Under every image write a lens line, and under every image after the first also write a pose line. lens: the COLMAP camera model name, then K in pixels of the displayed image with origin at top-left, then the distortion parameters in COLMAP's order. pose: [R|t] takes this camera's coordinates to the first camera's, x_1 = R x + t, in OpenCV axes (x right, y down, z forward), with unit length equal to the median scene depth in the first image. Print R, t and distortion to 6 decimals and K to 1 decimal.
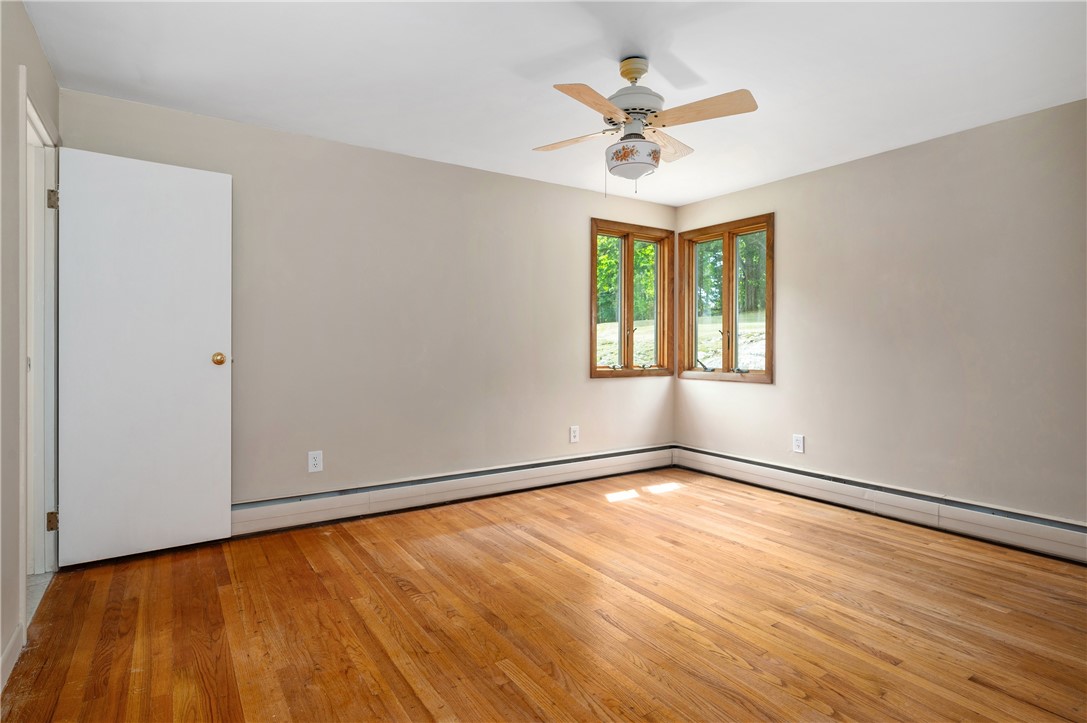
lens RADIAL K [[571.0, 0, 543.1], [0, 571.0, 350.5], [0, 0, 1]] dist [0.001078, -0.000285]
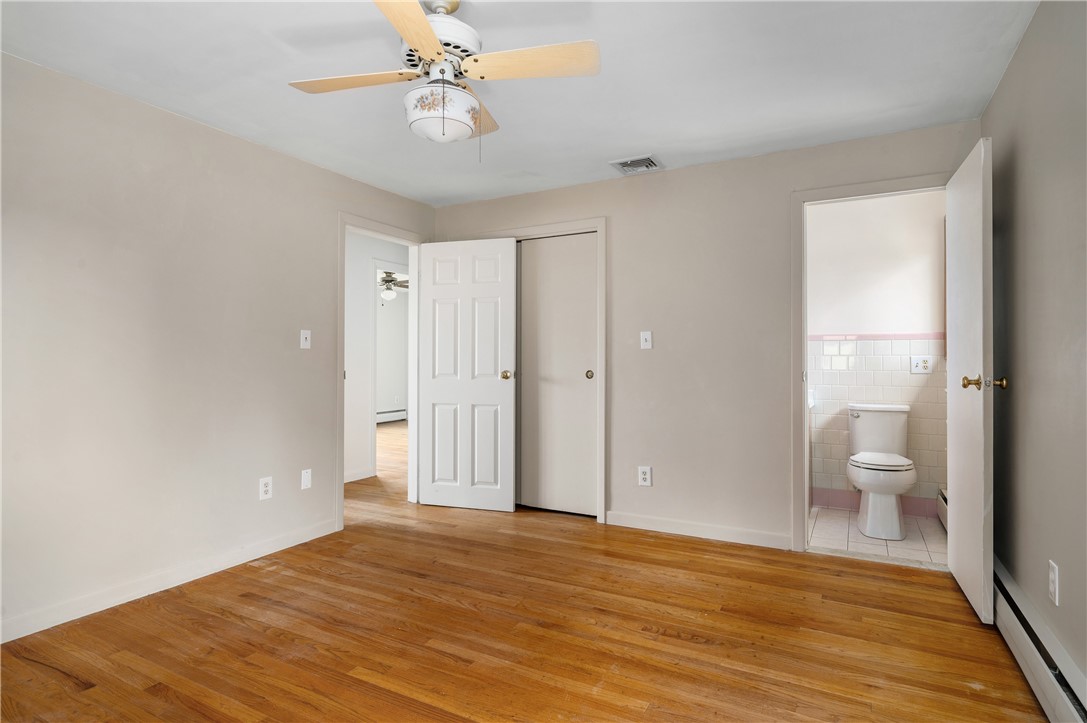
lens RADIAL K [[571.0, 0, 543.7], [0, 571.0, 360.7], [0, 0, 1]] dist [0.001078, -0.000285]
pose [[-0.882268, -0.001918, -0.470743, 0.442463], [-0.006767, 0.999940, 0.008609, -0.026708], [0.470699, 0.010780, -0.882228, 1.959240]]
